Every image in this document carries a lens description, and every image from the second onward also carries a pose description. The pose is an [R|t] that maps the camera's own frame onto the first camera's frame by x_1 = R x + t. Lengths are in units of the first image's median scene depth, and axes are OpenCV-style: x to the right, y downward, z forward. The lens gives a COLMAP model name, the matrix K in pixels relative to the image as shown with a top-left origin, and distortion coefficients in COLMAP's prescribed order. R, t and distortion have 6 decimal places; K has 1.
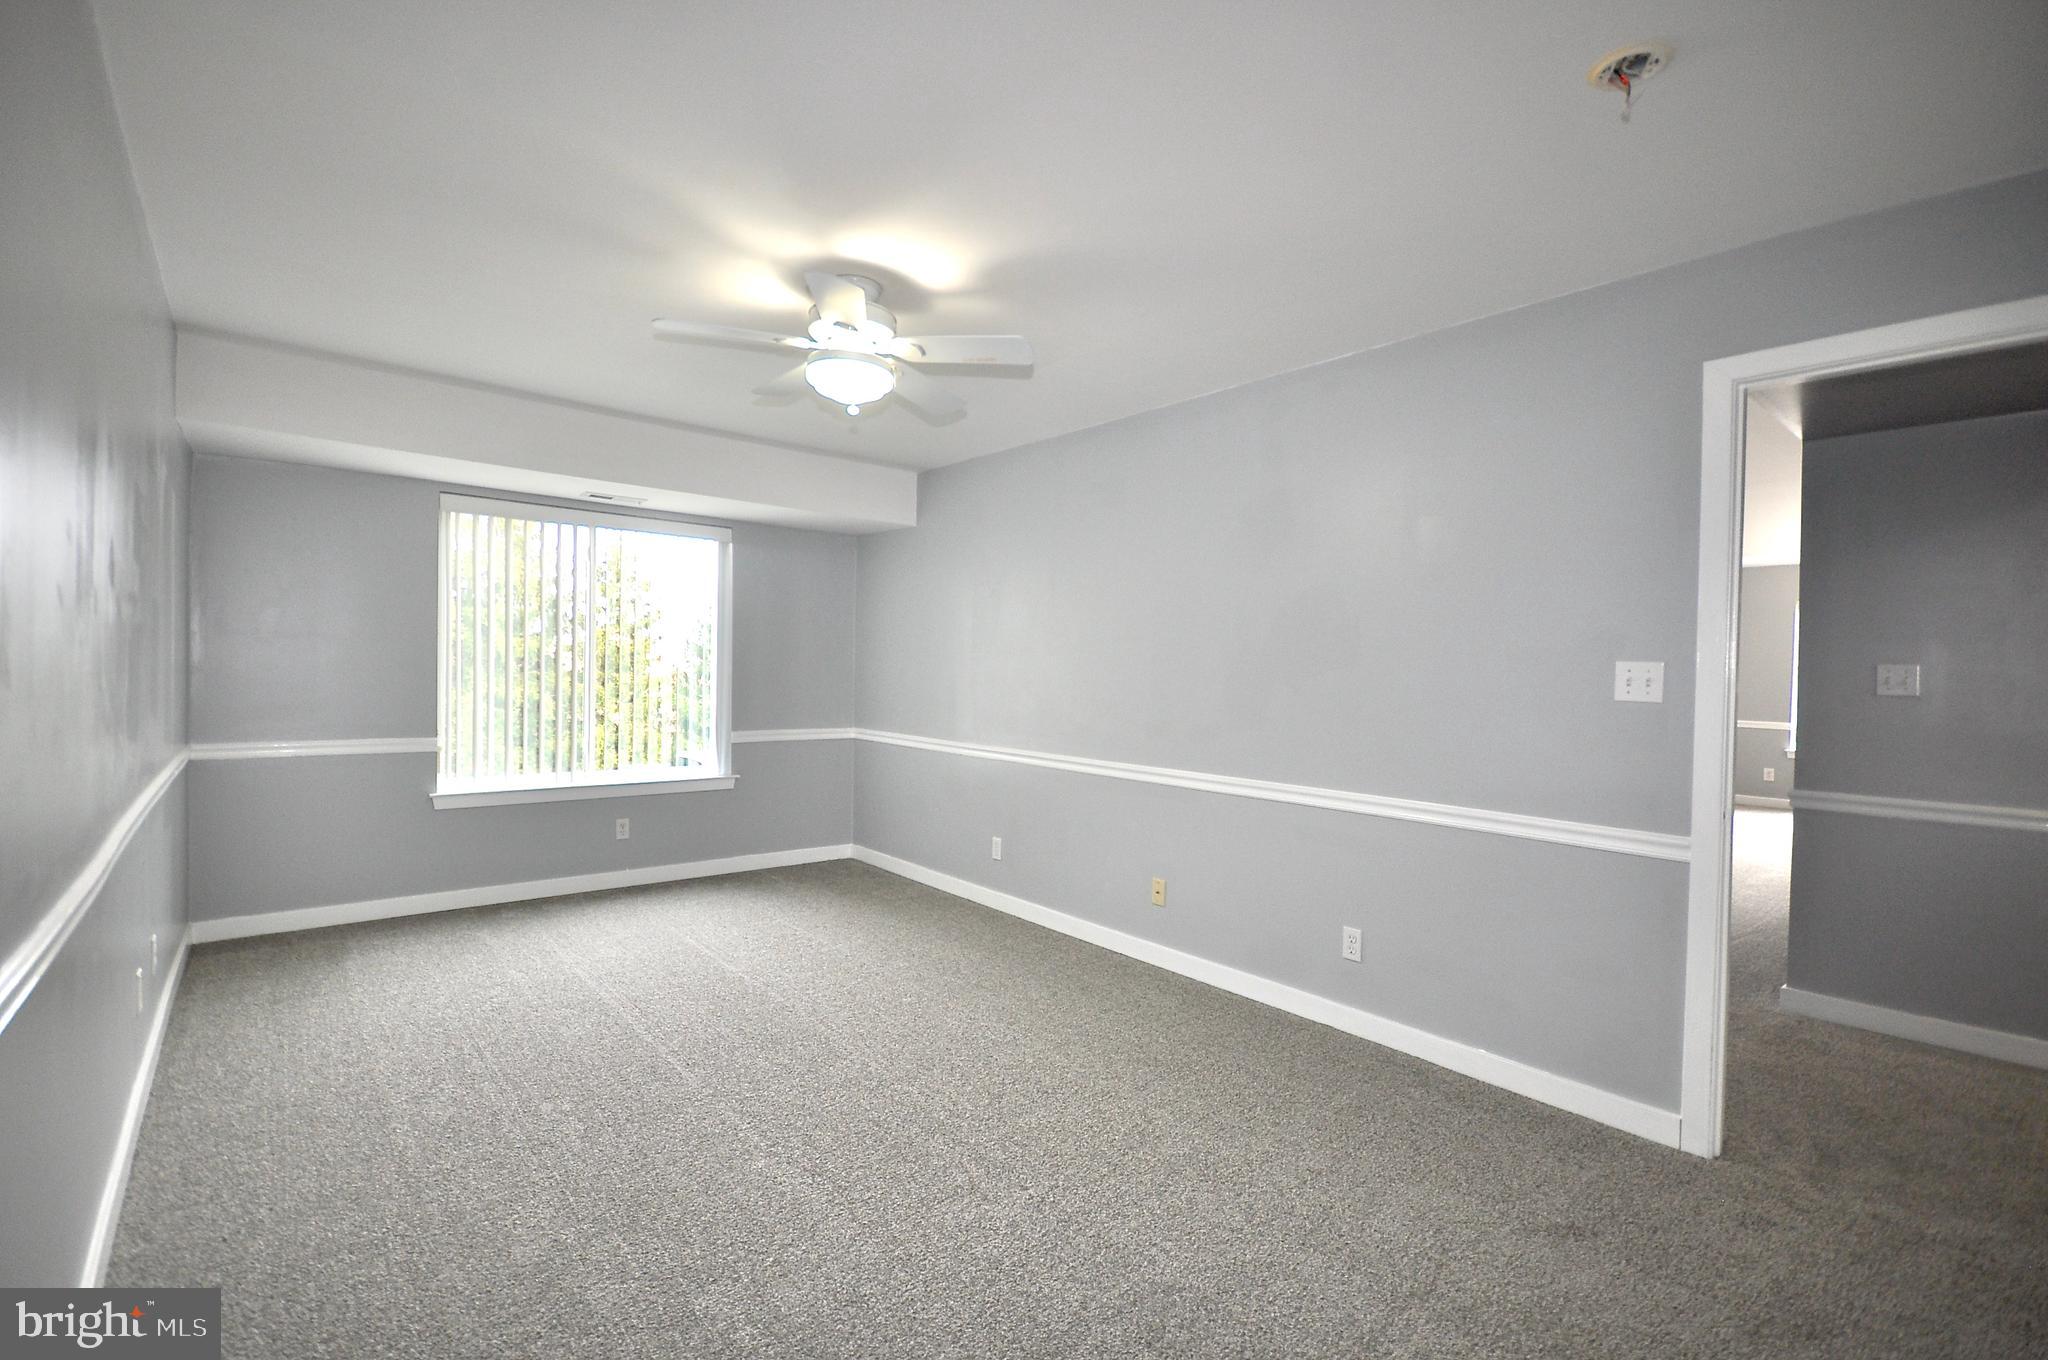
lens RADIAL K [[903.8, 0, 1015.4], [0, 903.8, 685.5], [0, 0, 1]] dist [0.005819, -0.005421]
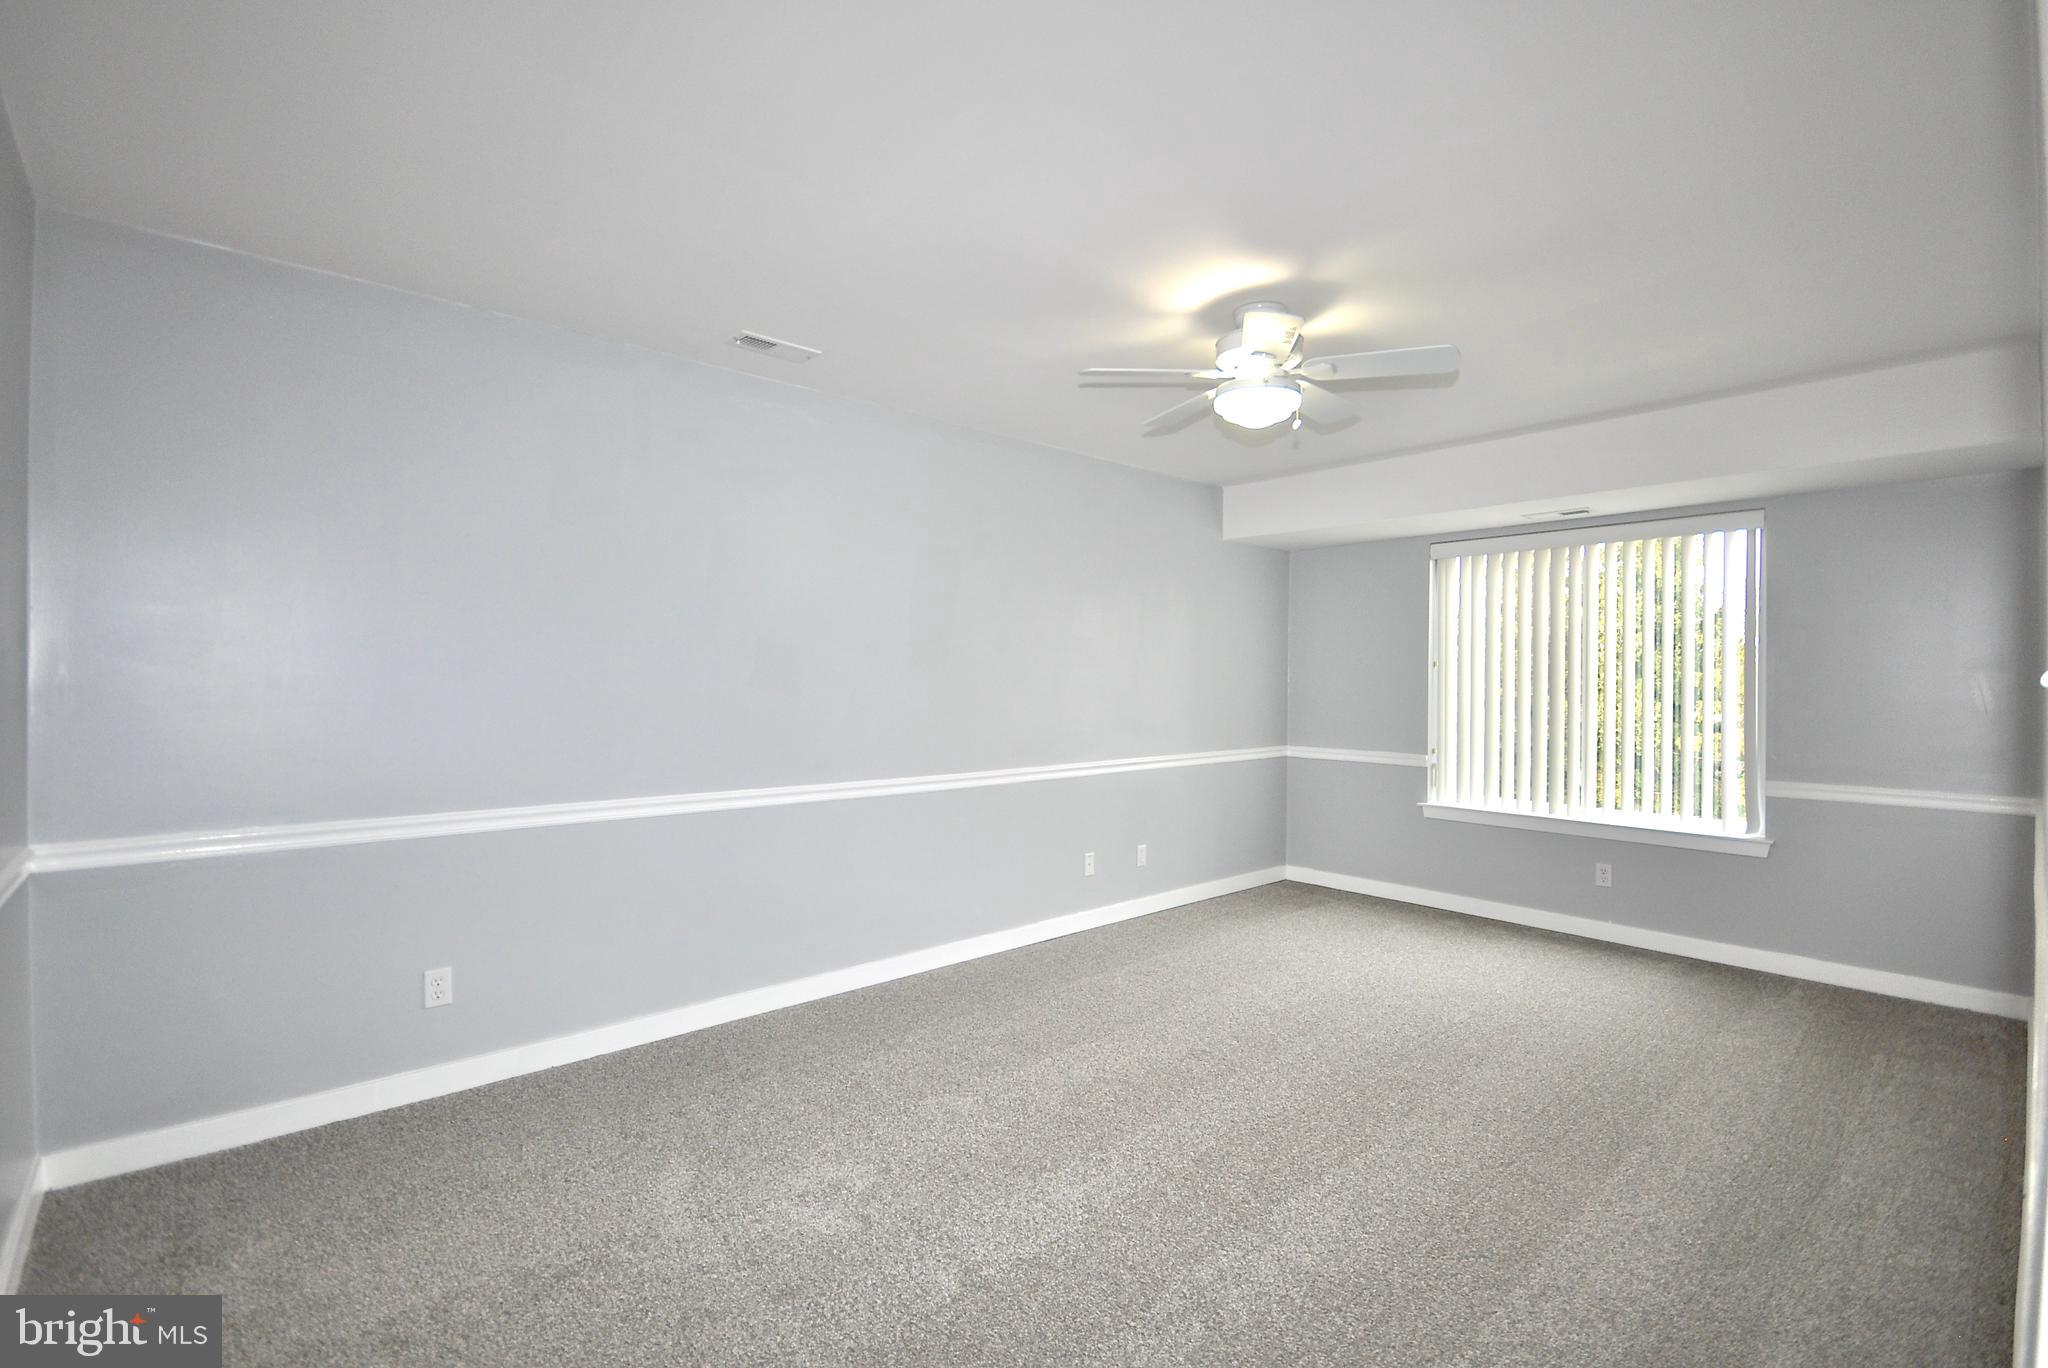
lens RADIAL K [[904.2, 0, 1002.9], [0, 904.2, 680.0], [0, 0, 1]] dist [0.002220, -0.000002]
pose [[0.019972, -0.022817, -0.999540, 0.481471], [-0.027330, 0.999354, -0.023358, 0.003416], [0.999427, 0.027784, 0.019336, 0.408064]]
